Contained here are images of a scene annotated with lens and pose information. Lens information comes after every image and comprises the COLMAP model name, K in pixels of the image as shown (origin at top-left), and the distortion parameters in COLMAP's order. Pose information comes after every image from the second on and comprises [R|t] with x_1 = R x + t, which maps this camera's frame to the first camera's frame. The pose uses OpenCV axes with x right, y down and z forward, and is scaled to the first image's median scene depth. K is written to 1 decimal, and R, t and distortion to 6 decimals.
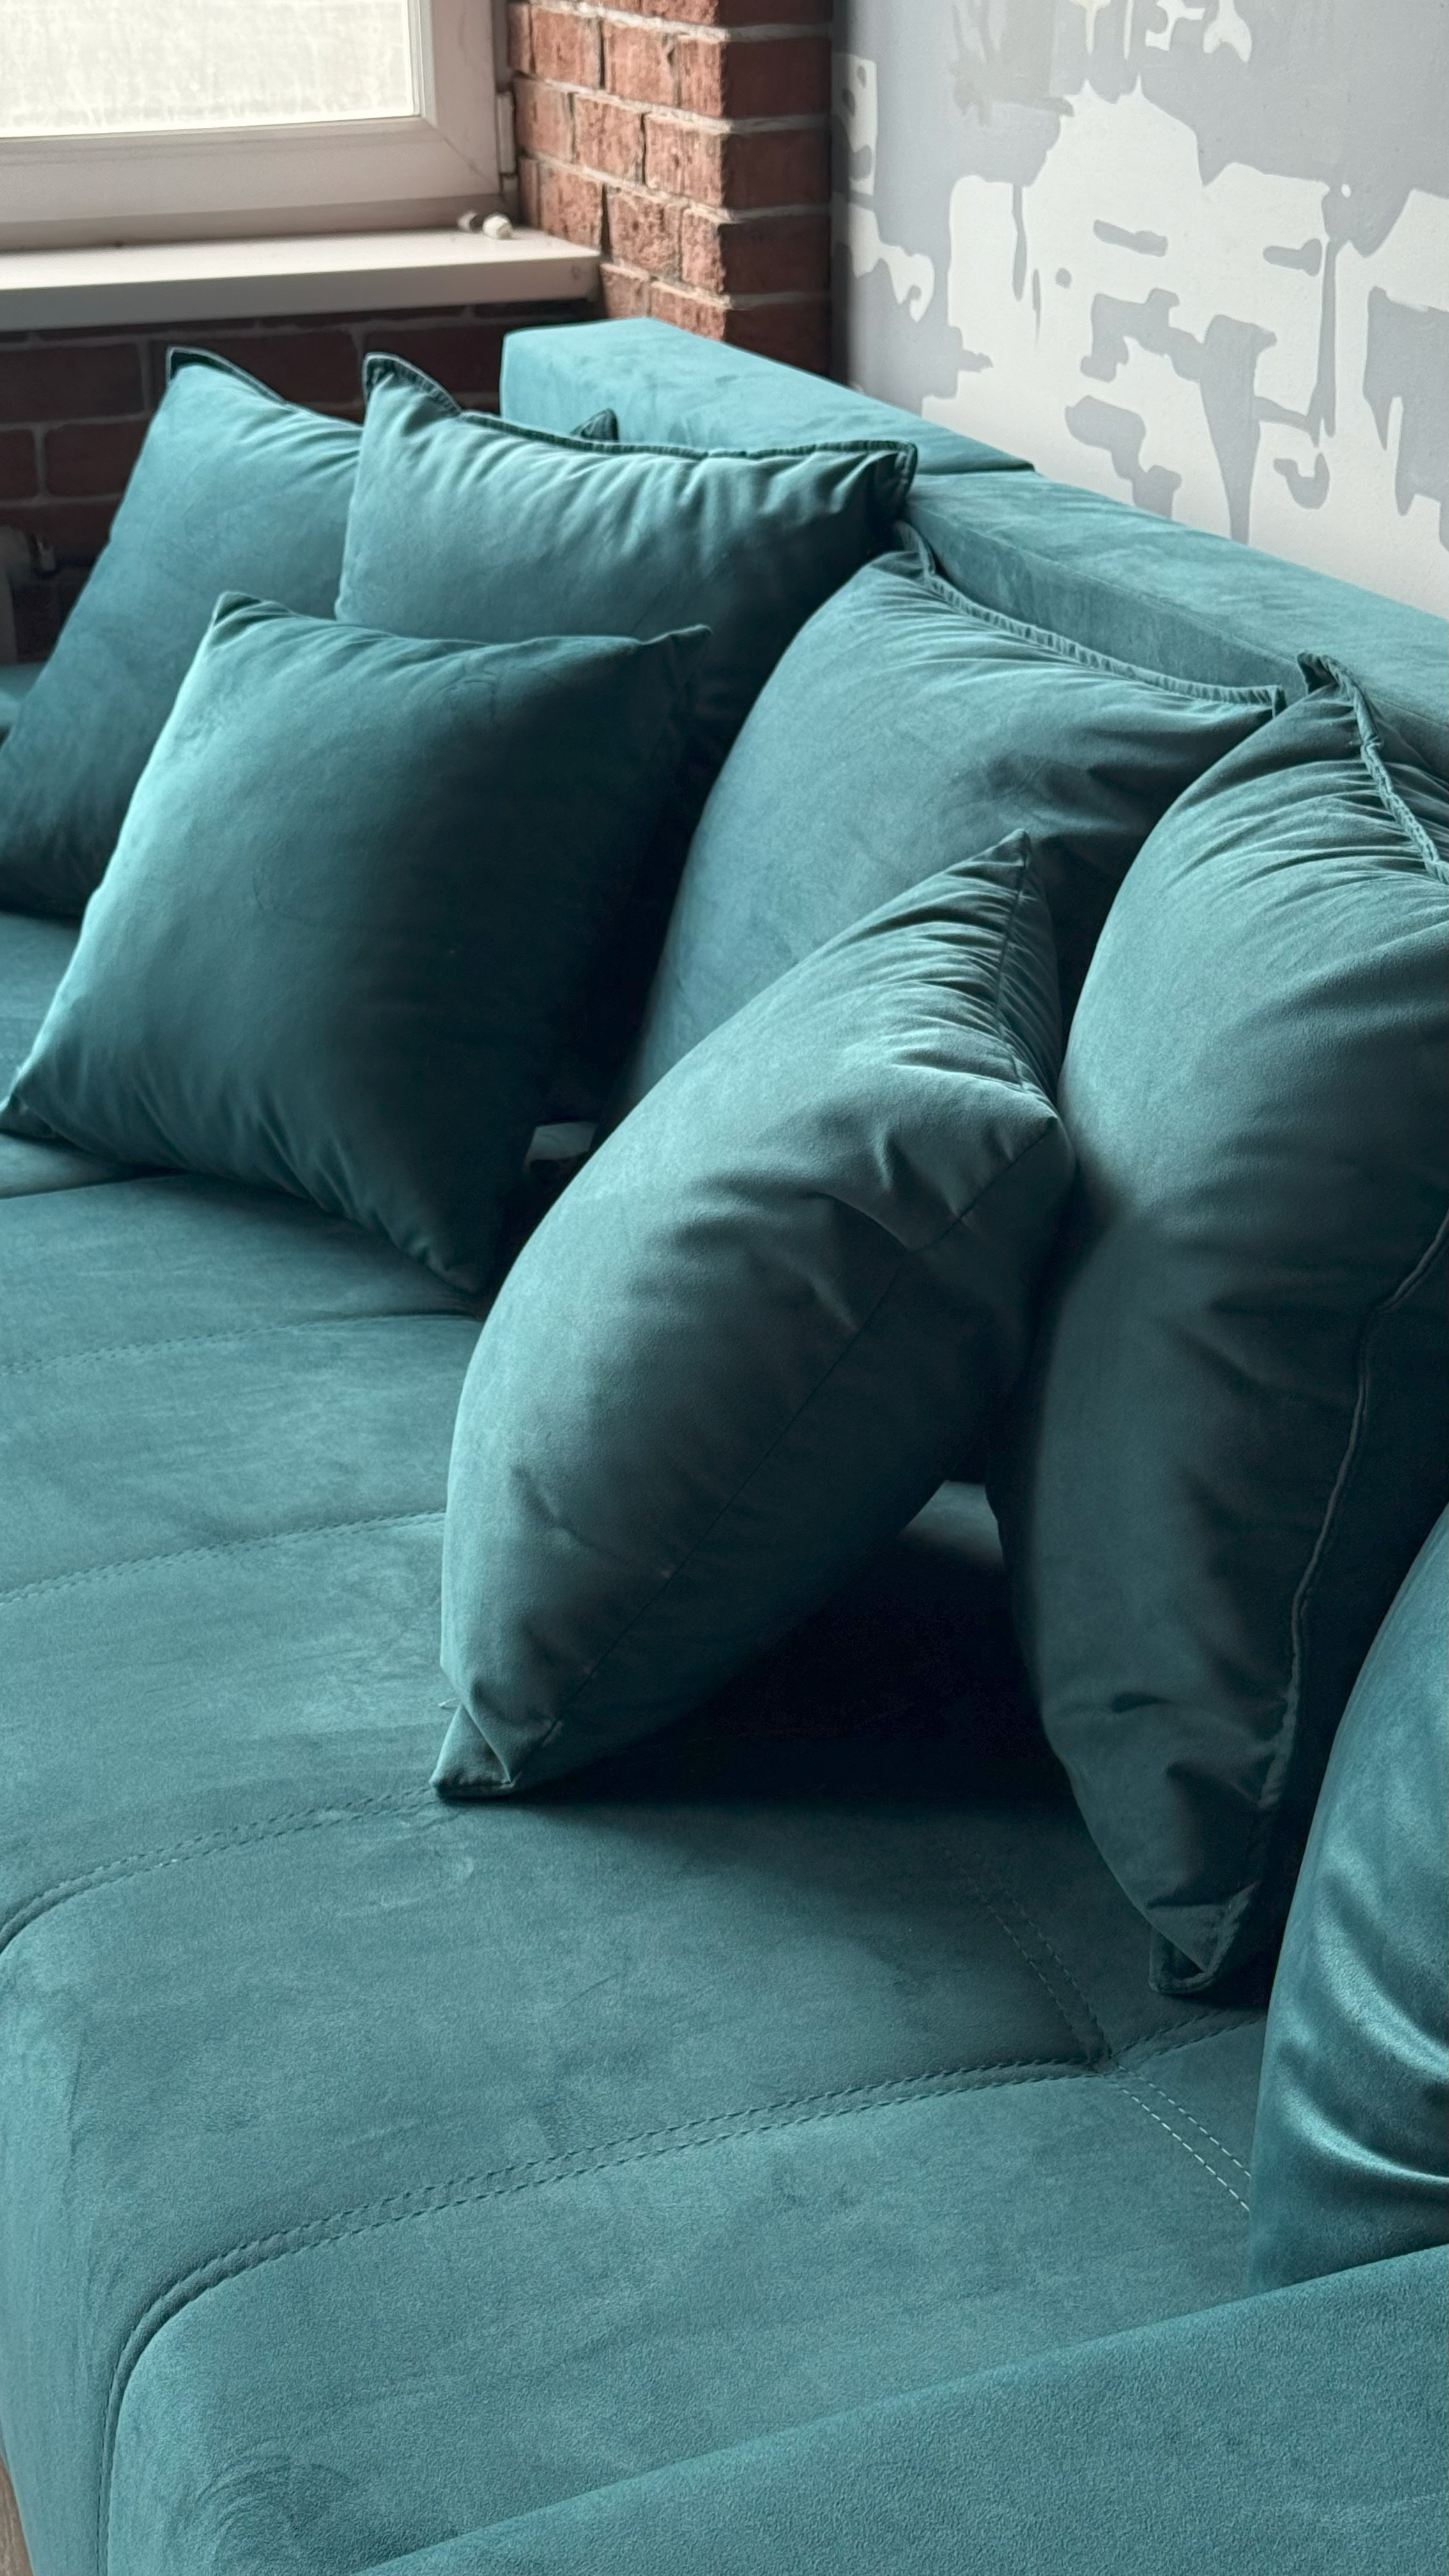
lens RADIAL K [[3543.1, 0, 731.3], [0, 3543.1, 1290.8], [0, 0, 1]] dist [0.079241, 0.000000]
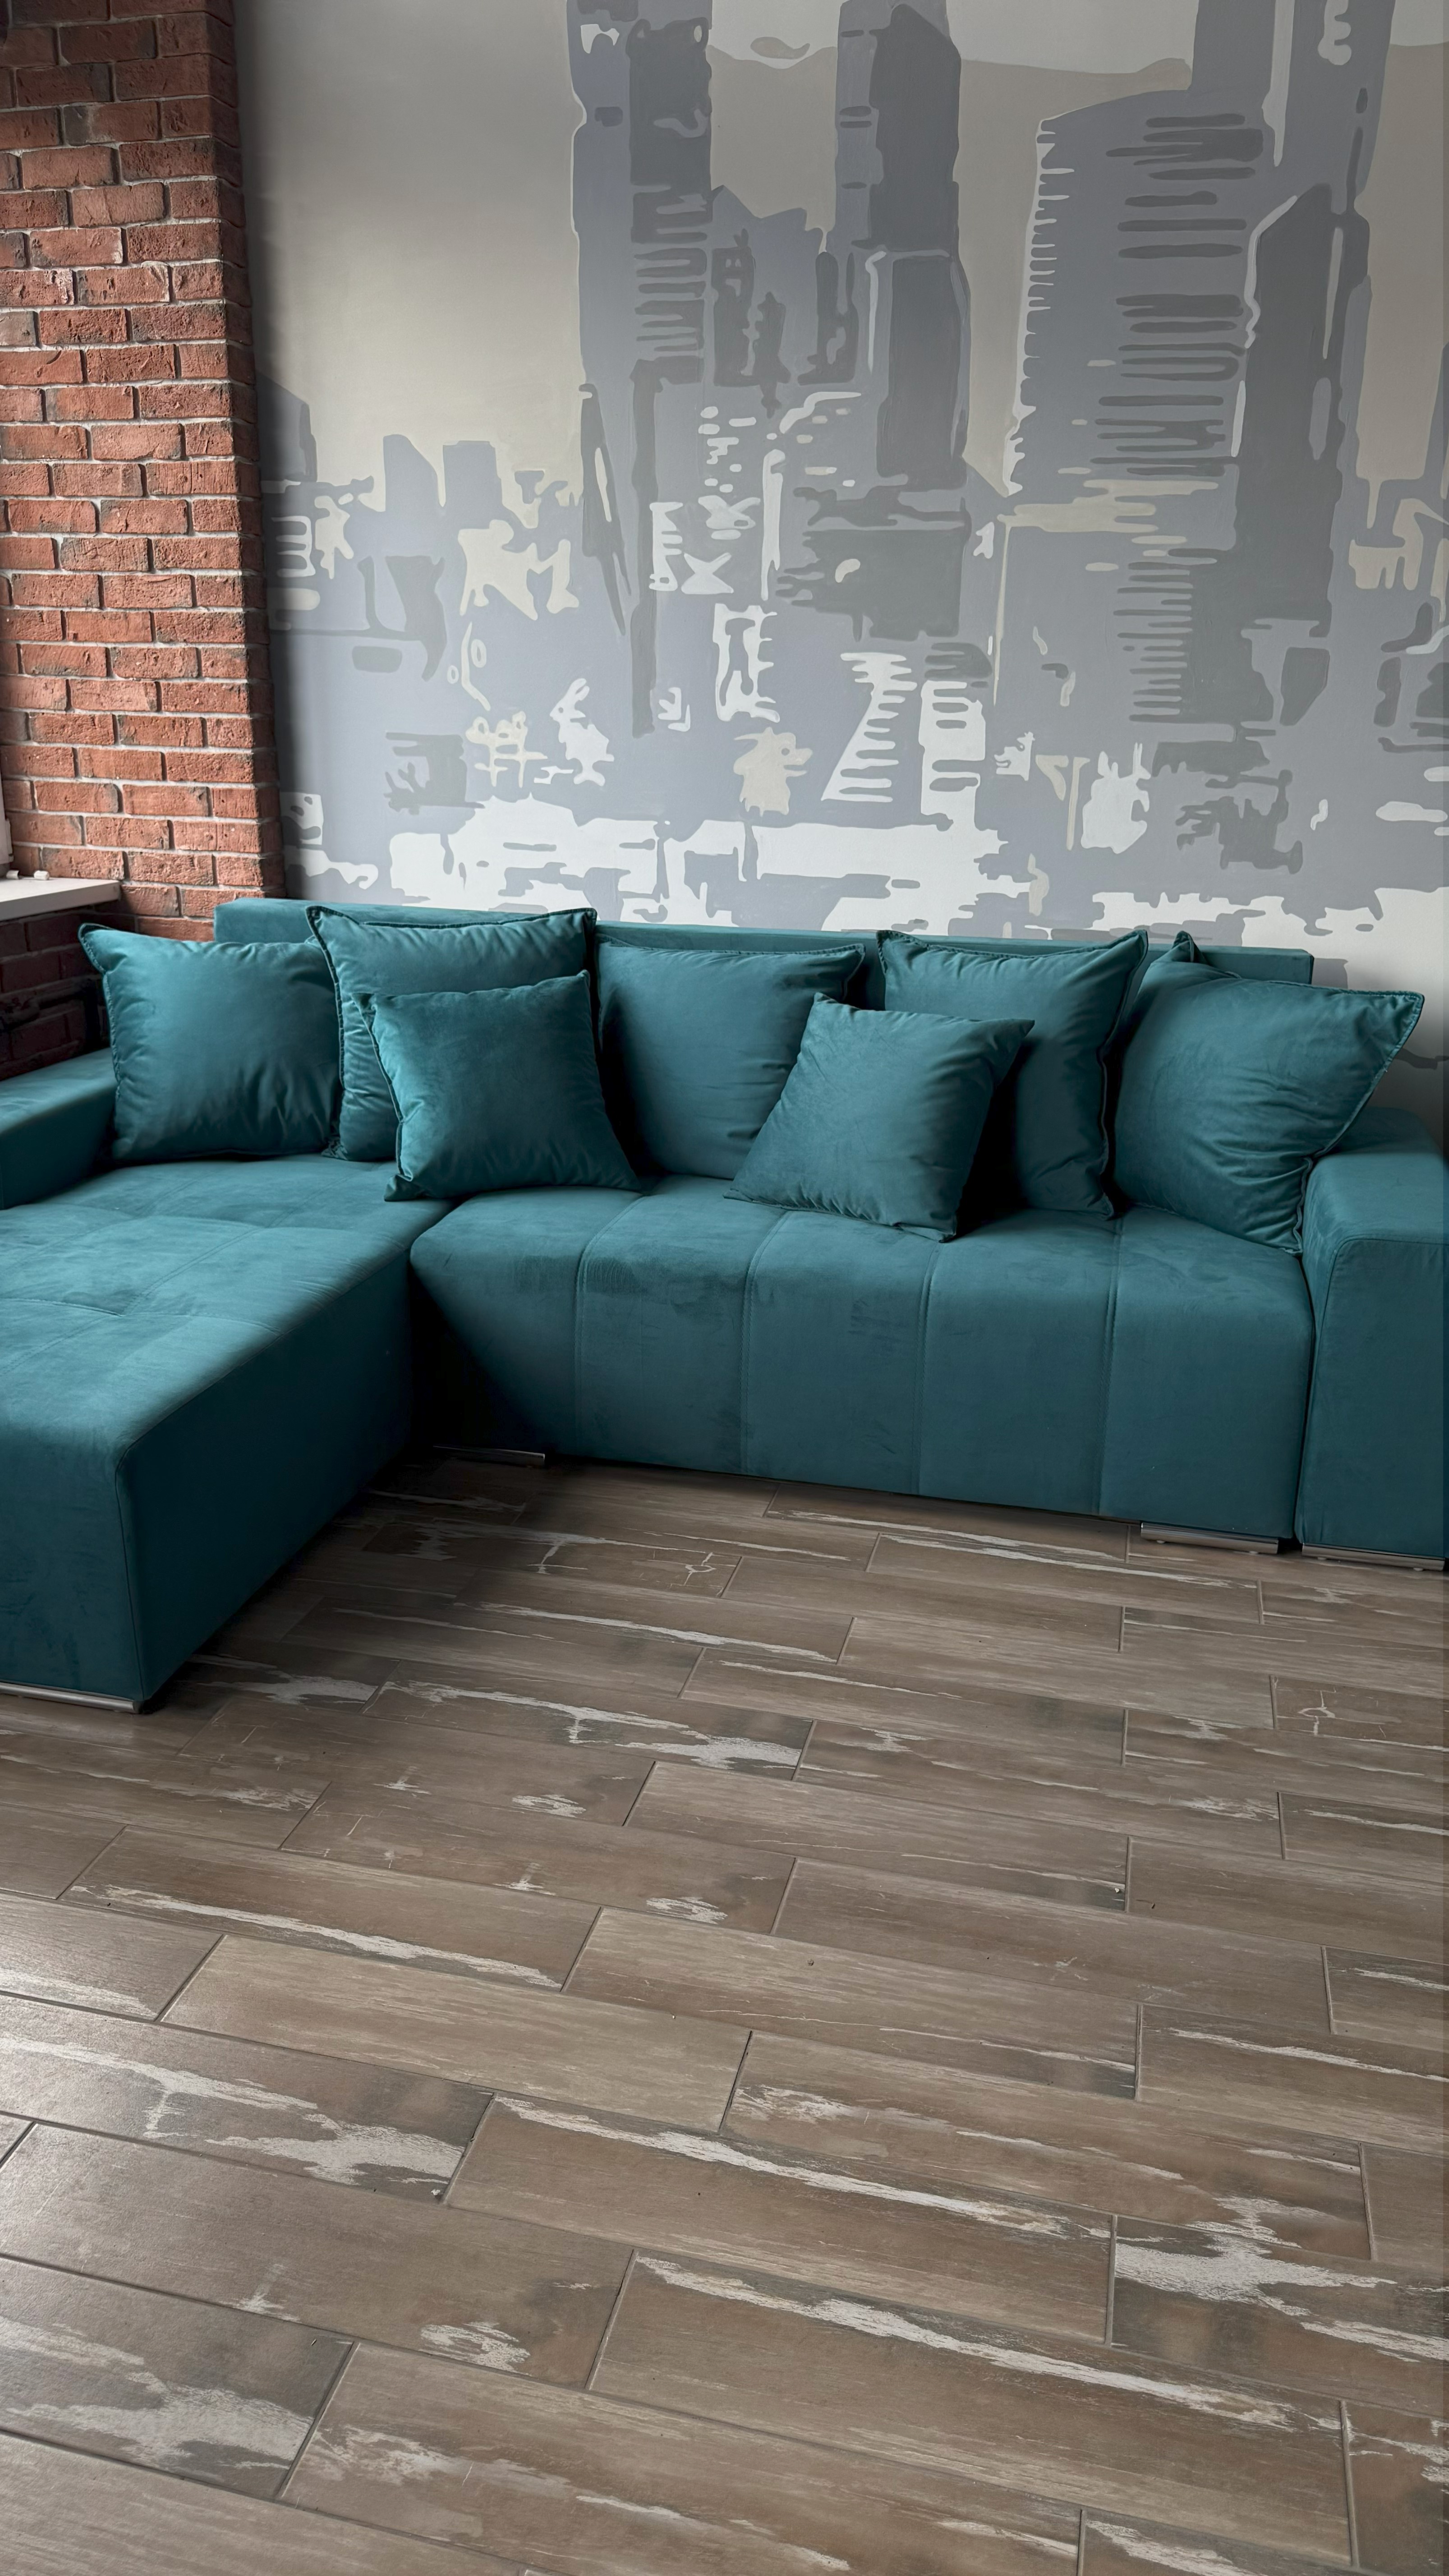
lens RADIAL K [[1816.0, 0, 711.0], [0, 1816.0, 1299.4], [0, 0, 1]] dist [0.038121, -0.052761]
pose [[0.579524, -0.235935, 0.780056, -0.892939], [0.296147, 0.952709, 0.068140, 0.001044], [-0.759242, 0.191522, 0.621989, 0.024756]]
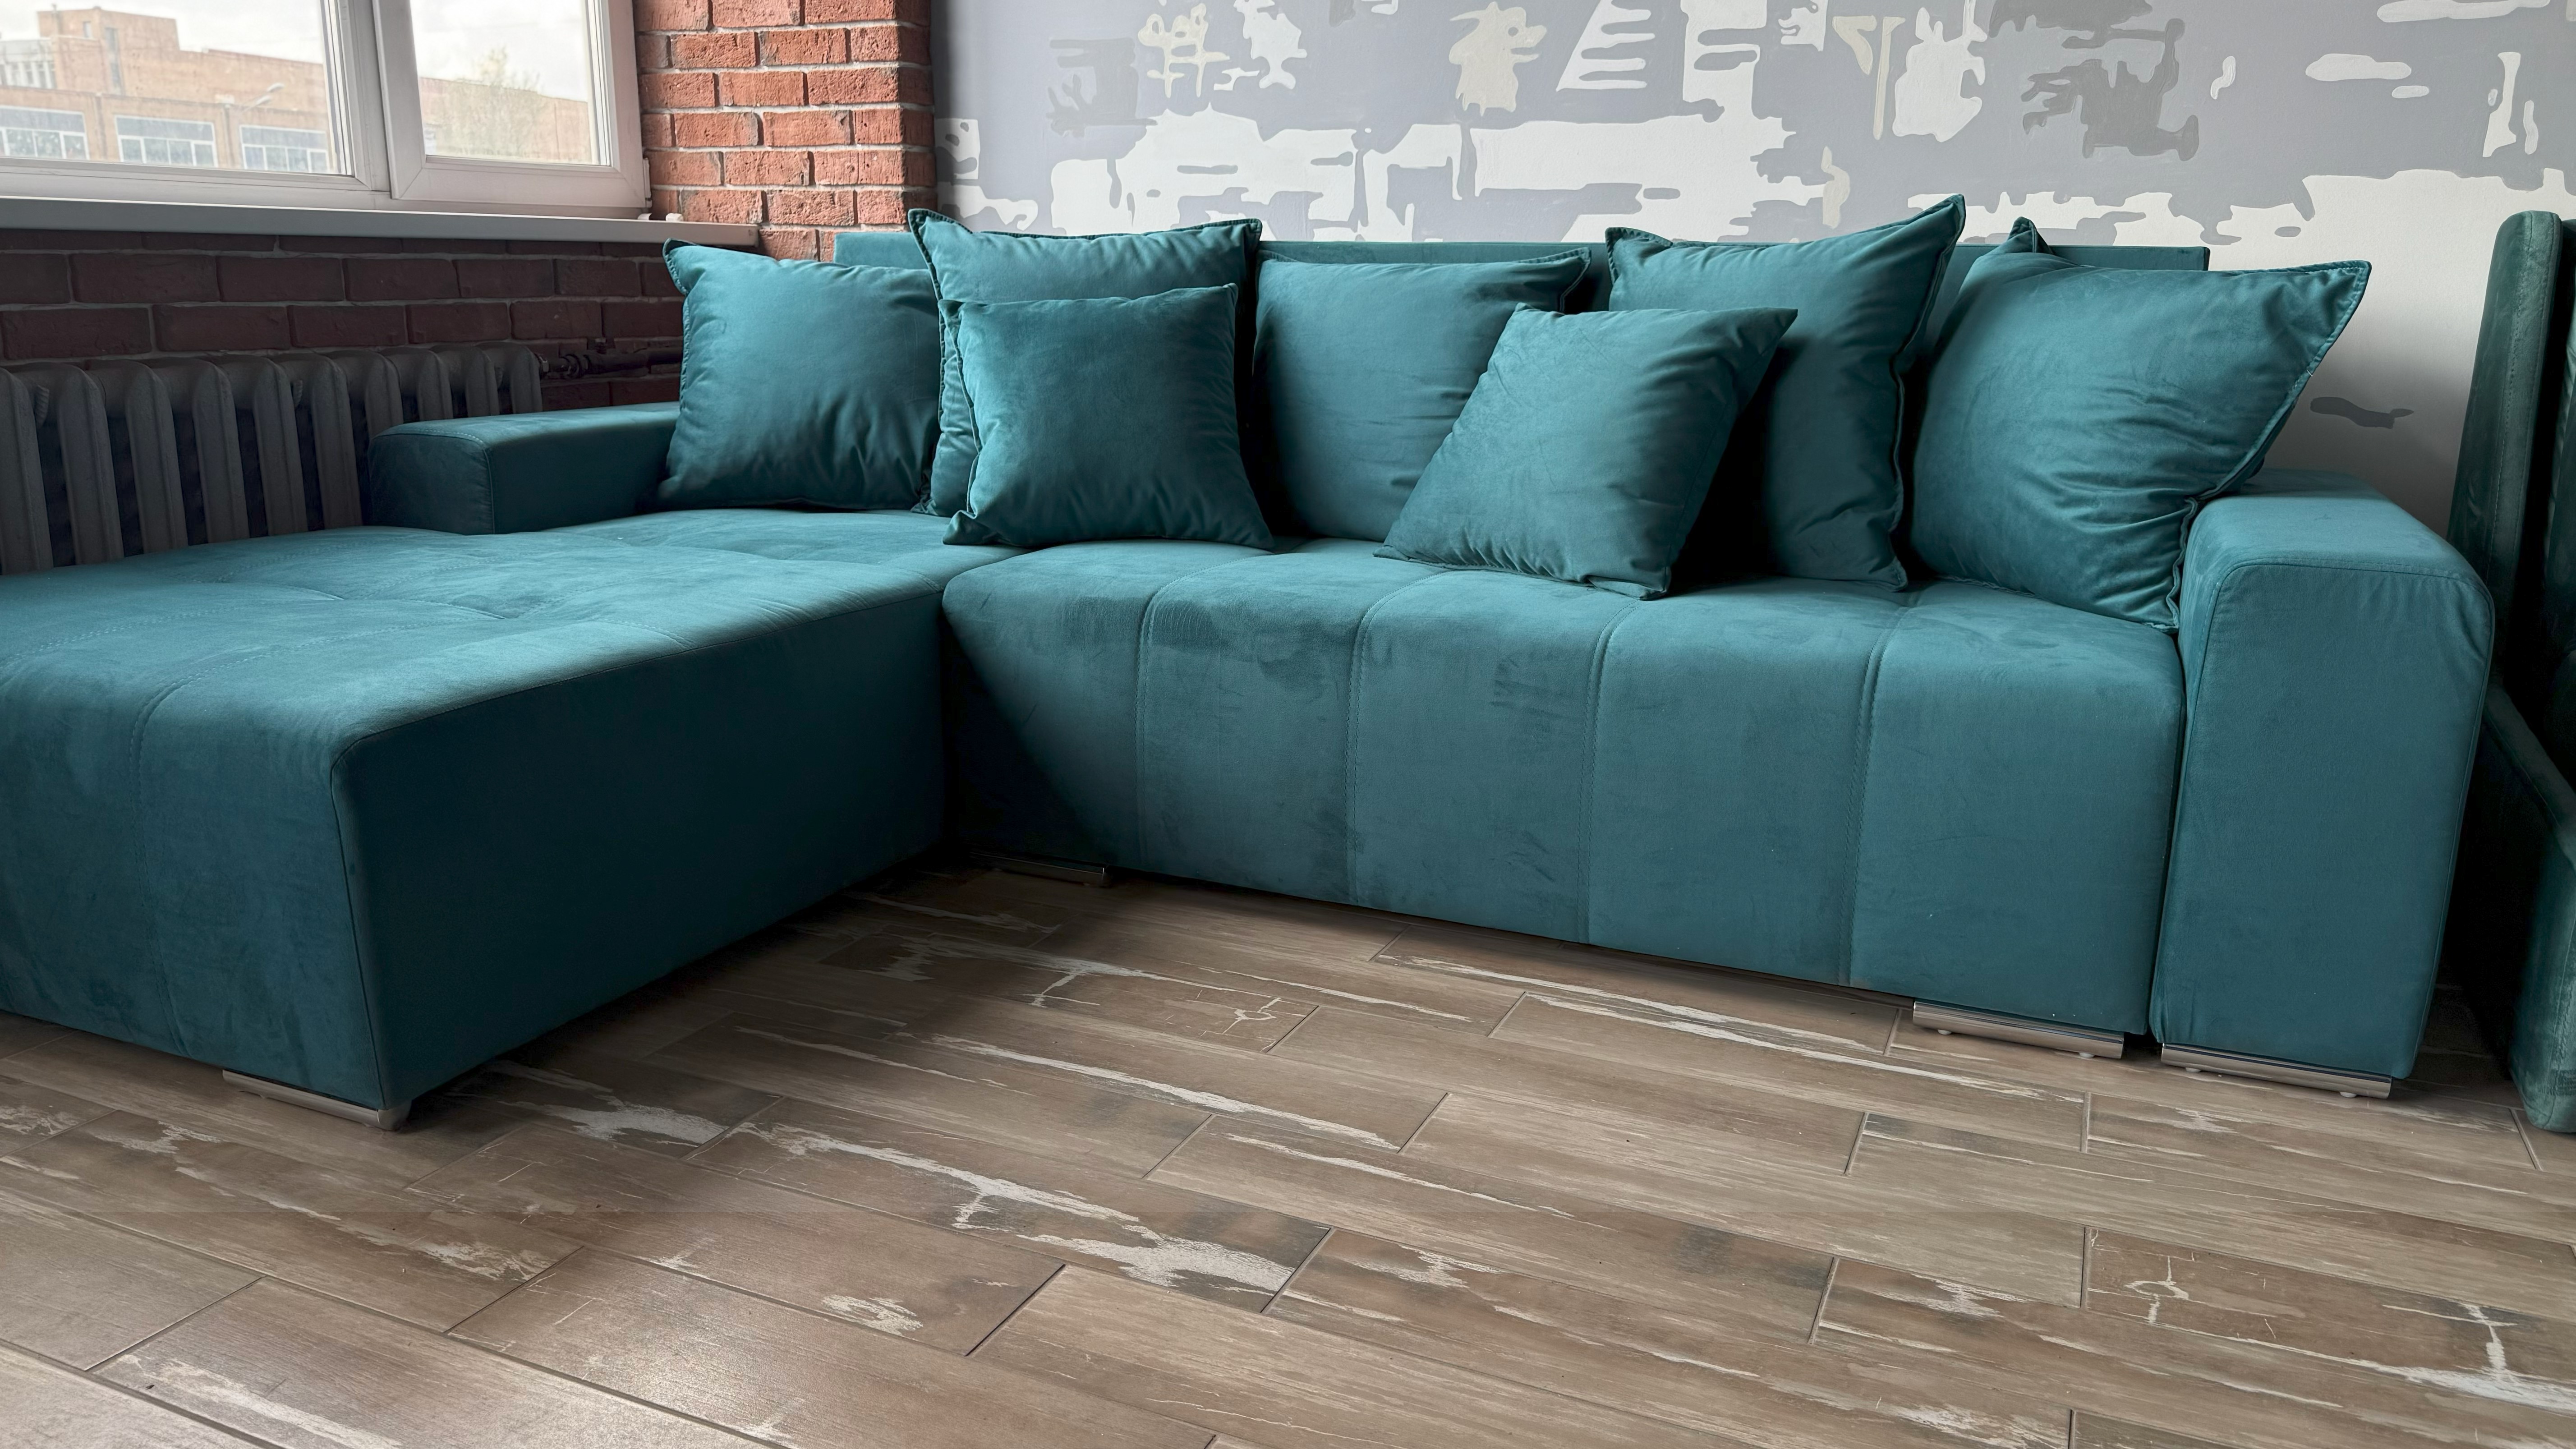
lens RADIAL K [[1816.0, 0, 1290.5], [0, 1816.0, 738.5], [0, 0, 1]] dist [0.038121, -0.052761]
pose [[0.712495, -0.153543, 0.684672, -0.638922], [0.251898, 0.966691, -0.045346, 0.126314], [-0.654904, 0.204776, 0.727439, 0.120542]]
